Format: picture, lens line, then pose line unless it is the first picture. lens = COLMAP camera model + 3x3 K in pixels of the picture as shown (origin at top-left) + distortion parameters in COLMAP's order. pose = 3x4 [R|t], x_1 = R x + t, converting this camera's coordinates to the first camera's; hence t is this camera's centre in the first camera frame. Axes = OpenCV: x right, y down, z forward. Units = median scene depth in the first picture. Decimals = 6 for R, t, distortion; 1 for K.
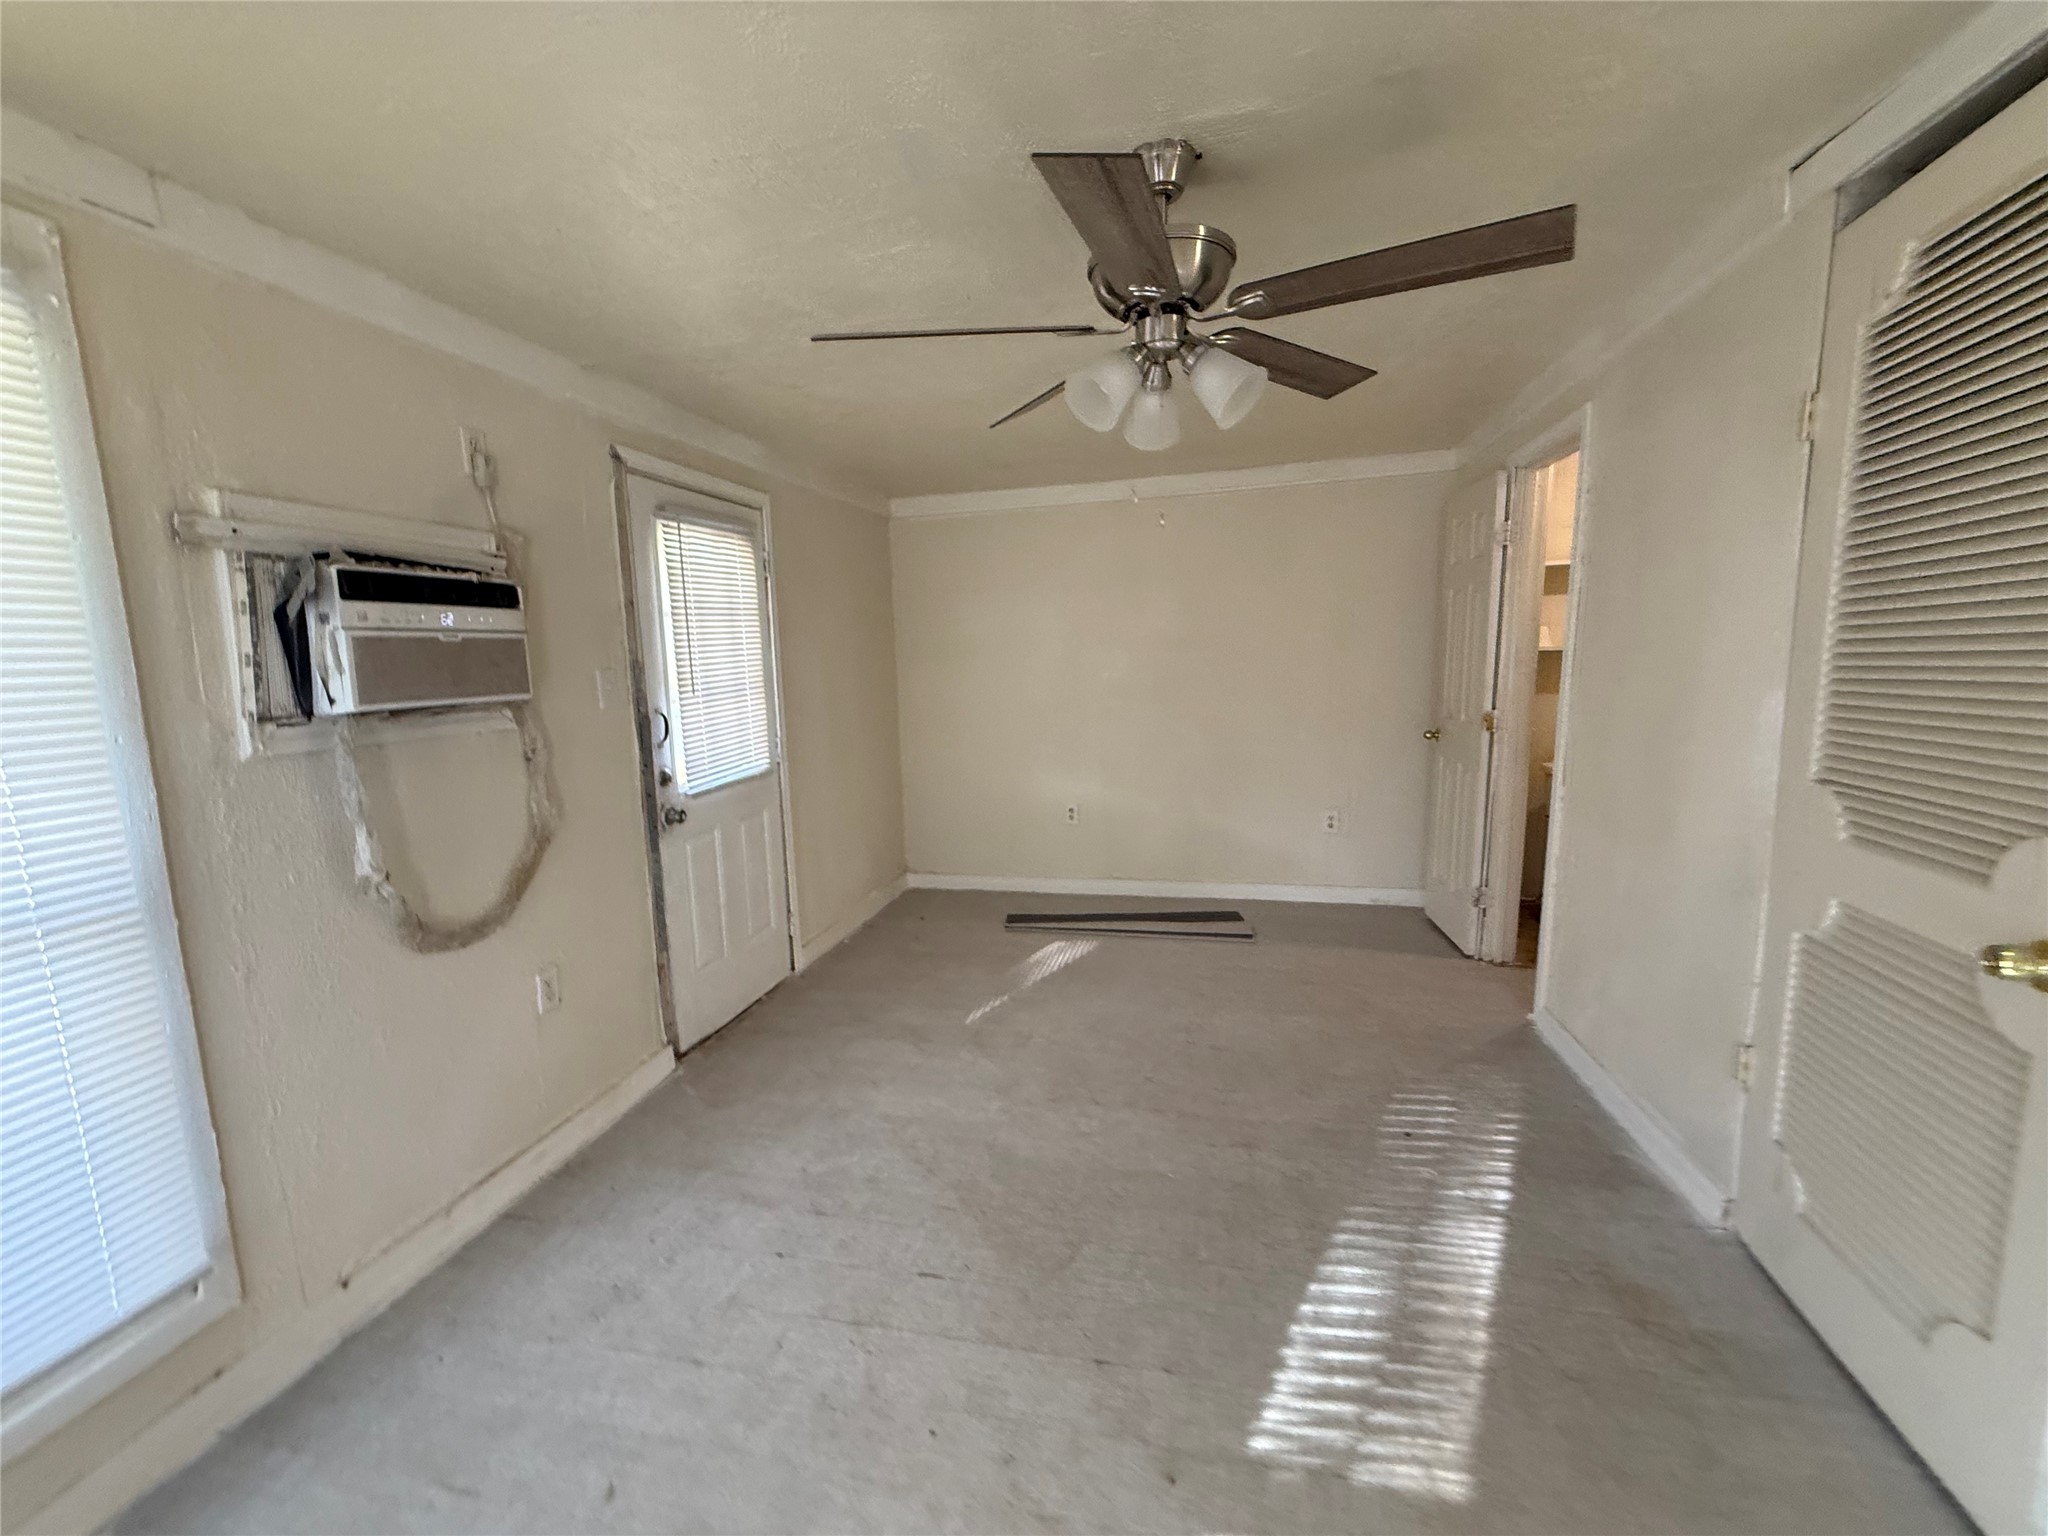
lens RADIAL K [[821.0, 0, 1022.9], [0, 821.0, 770.8], [0, 0, 1]] dist [0.000594, -0.000188]
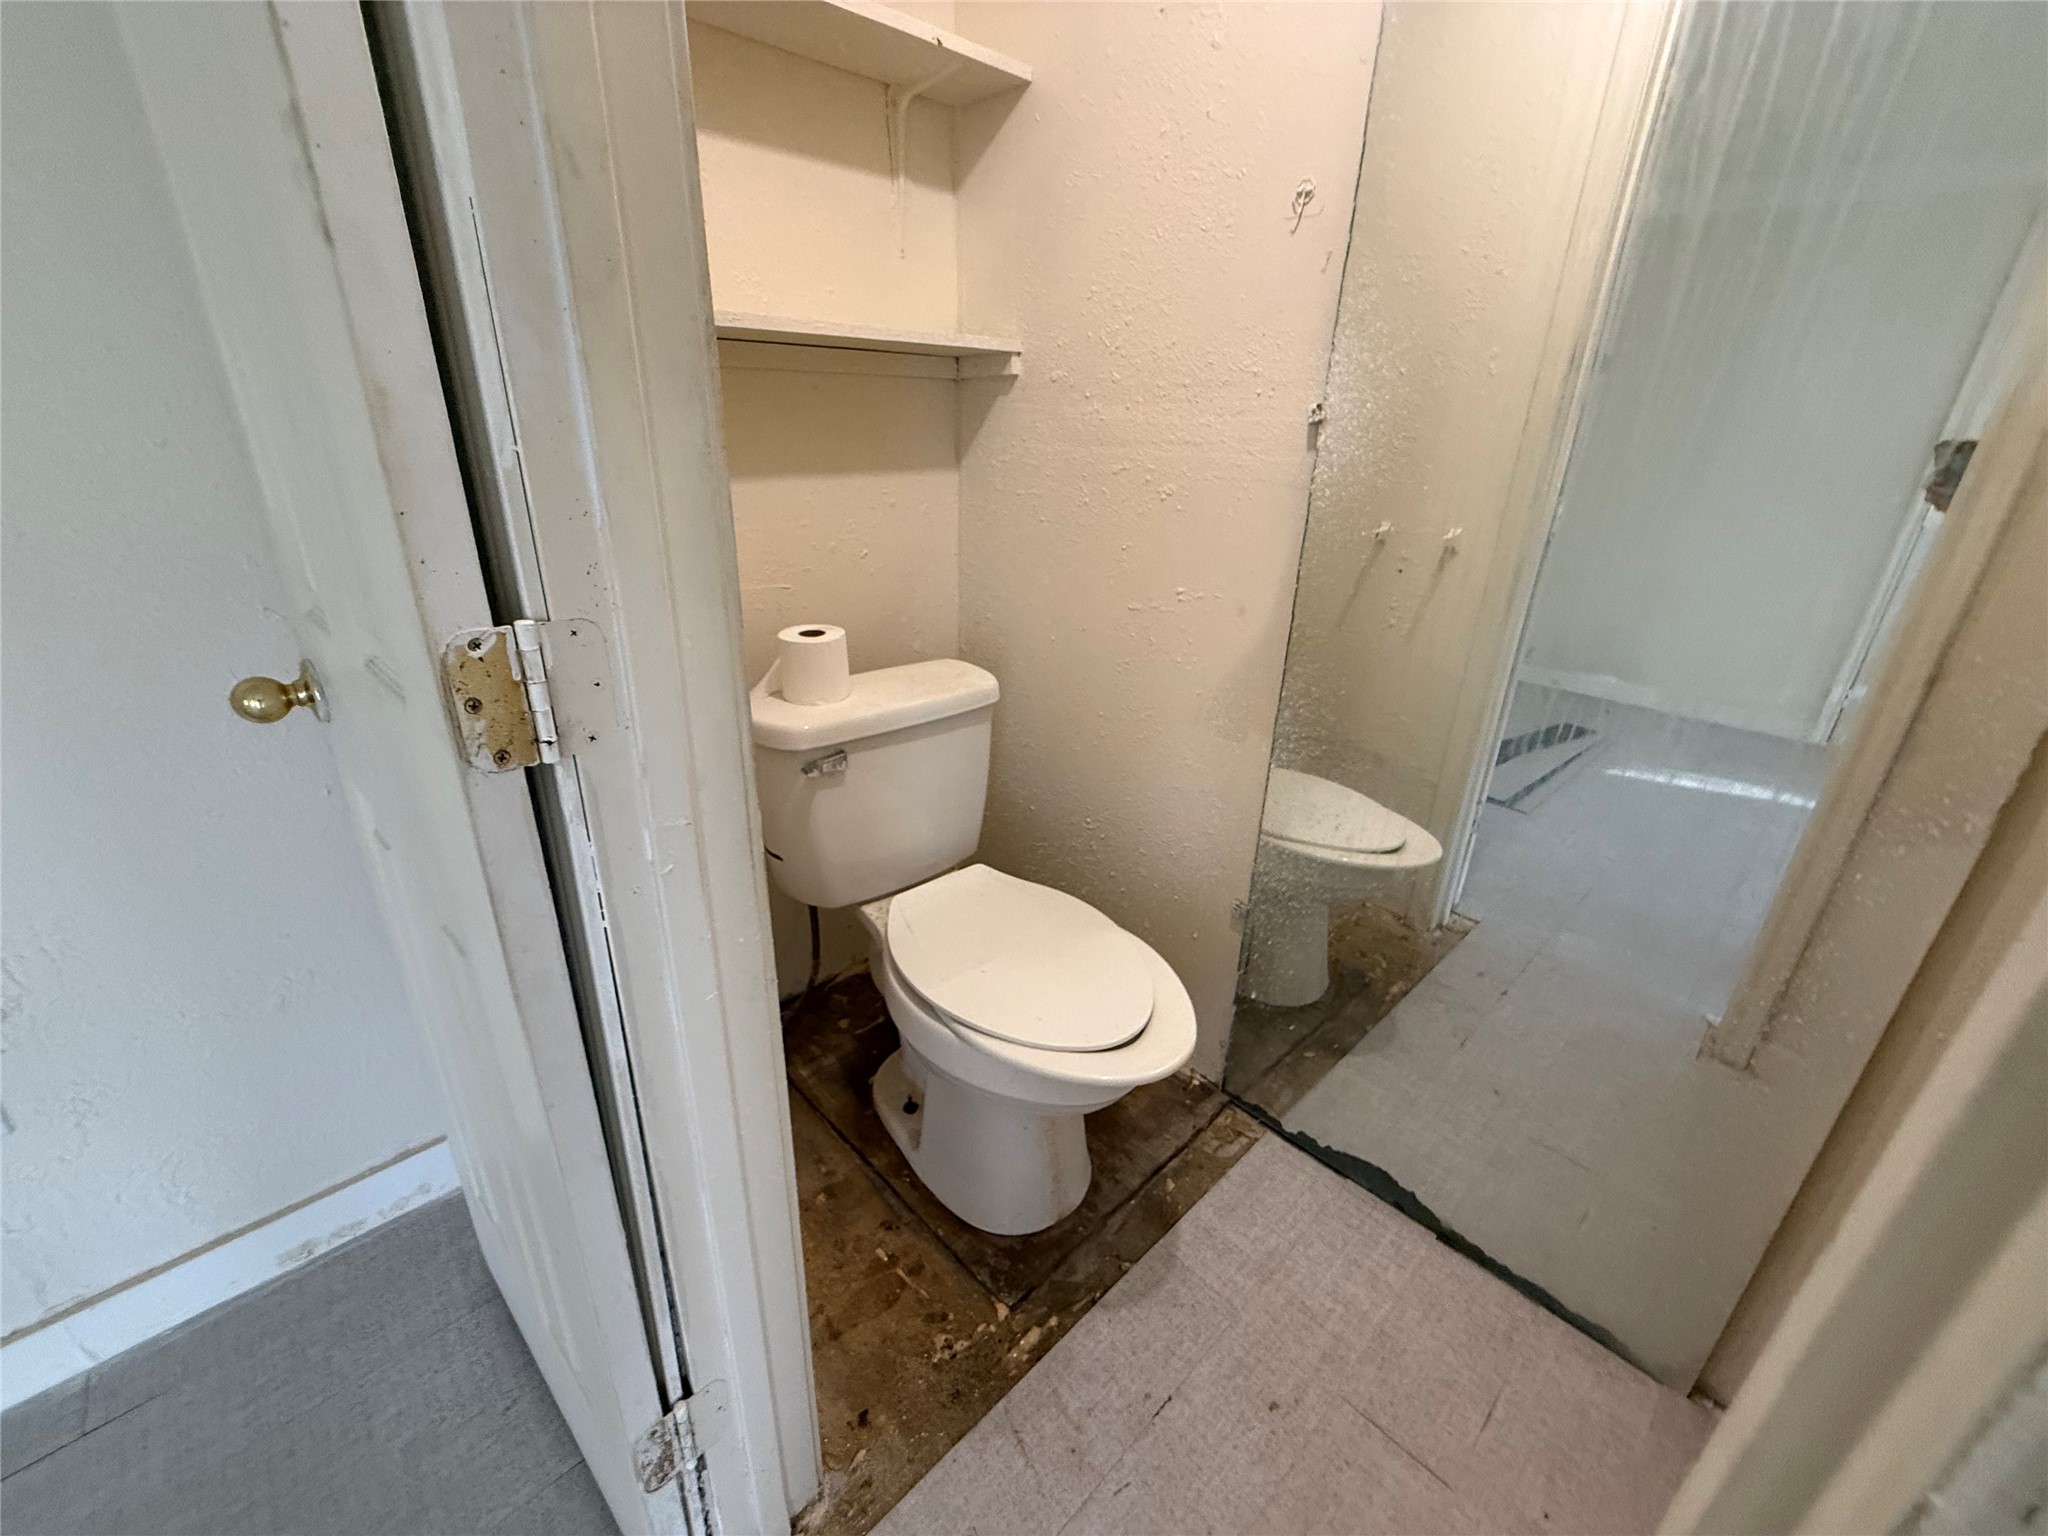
lens RADIAL K [[821.0, 0, 1015.9], [0, 821.0, 772.6], [0, 0, 1]] dist [0.000594, -0.000188]
pose [[0.547282, -0.292205, 0.784283, 0.390861], [0.079398, 0.950974, 0.298905, -0.066280], [-0.833174, -0.101314, 0.543651, 0.657284]]
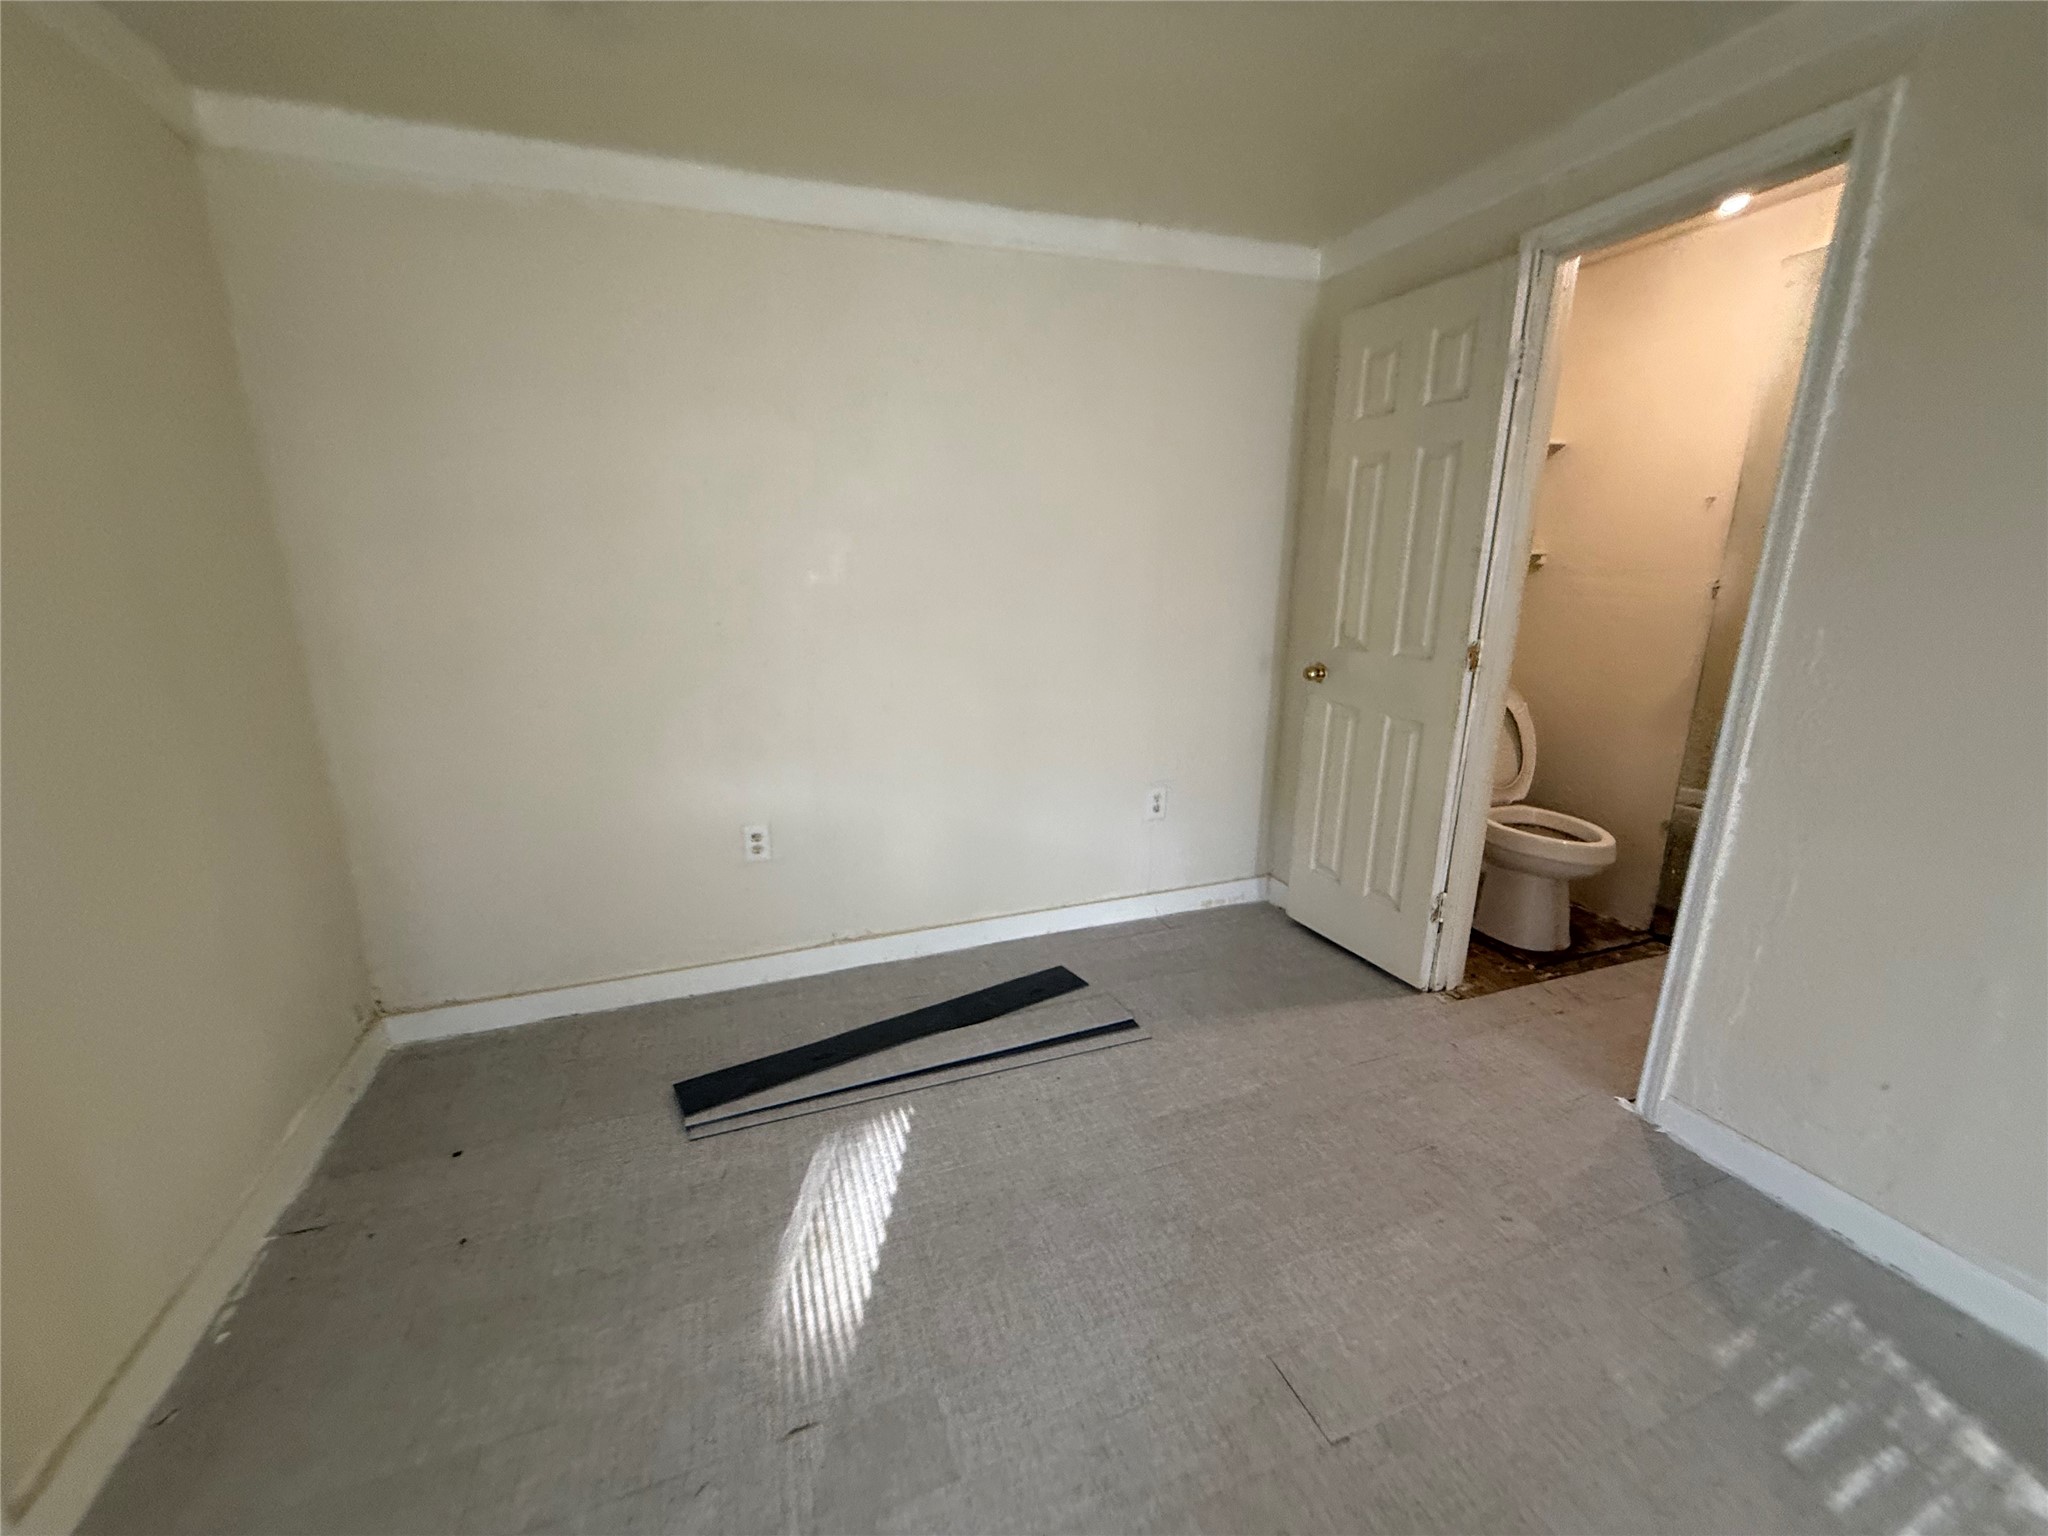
lens RADIAL K [[821.0, 0, 1021.9], [0, 821.0, 768.1], [0, 0, 1]] dist [0.000594, -0.000188]
pose [[0.835924, -0.107707, 0.538173, -0.085282], [0.053819, 0.991916, 0.114921, -0.052059], [-0.546200, -0.067101, 0.834963, 0.495782]]
